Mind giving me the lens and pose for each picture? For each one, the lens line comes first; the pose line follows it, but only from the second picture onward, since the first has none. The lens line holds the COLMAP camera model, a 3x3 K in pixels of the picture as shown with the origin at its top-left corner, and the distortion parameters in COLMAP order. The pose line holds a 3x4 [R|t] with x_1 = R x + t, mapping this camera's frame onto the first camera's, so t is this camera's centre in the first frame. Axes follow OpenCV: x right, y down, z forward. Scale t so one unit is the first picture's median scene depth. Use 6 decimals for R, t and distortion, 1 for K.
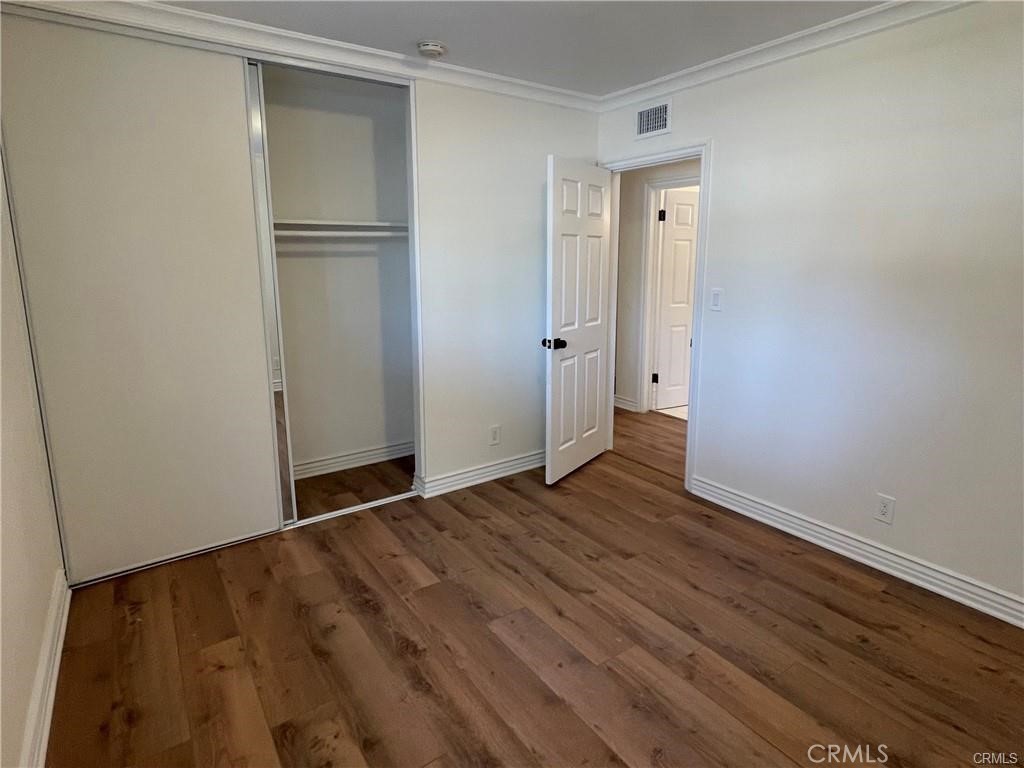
lens RADIAL K [[547.2, 0, 512.0], [0, 547.2, 384.0], [0, 0, 1]] dist [-0.000864, -0.000063]
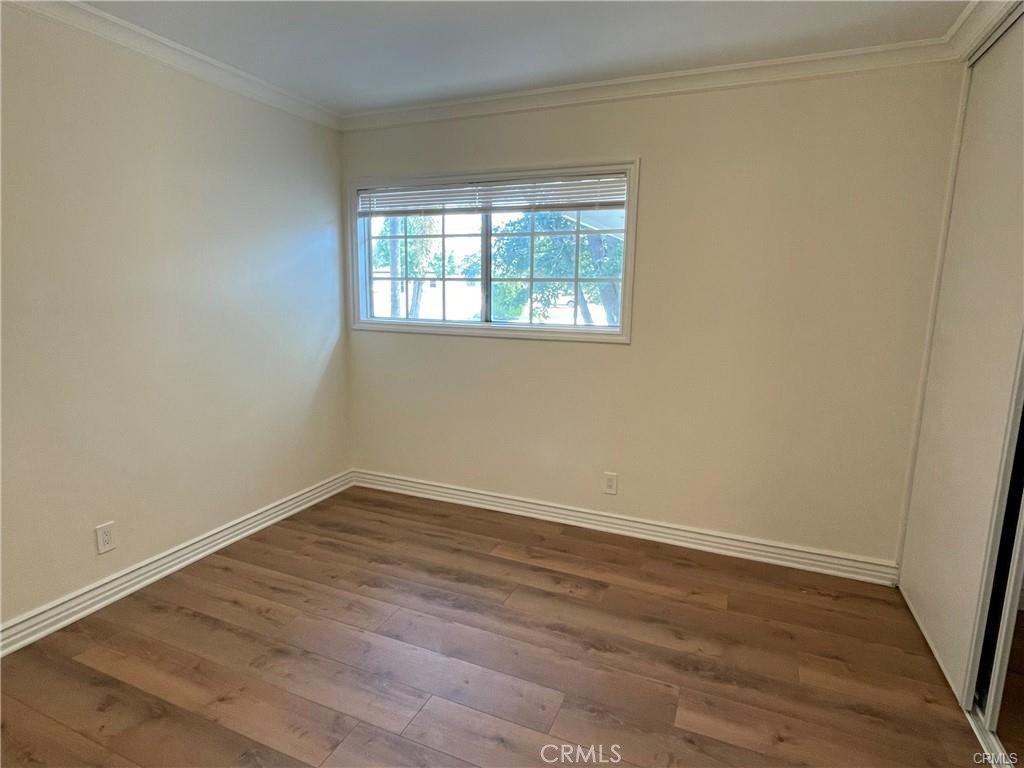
lens RADIAL K [[547.2, 0, 512.8], [0, 547.2, 382.9], [0, 0, 1]] dist [-0.000864, -0.000063]
pose [[-0.849864, 0.079931, -0.520905, 0.460831], [-0.128094, 0.927458, 0.351302, -0.342303], [0.511198, 0.365283, -0.777975, 1.501026]]
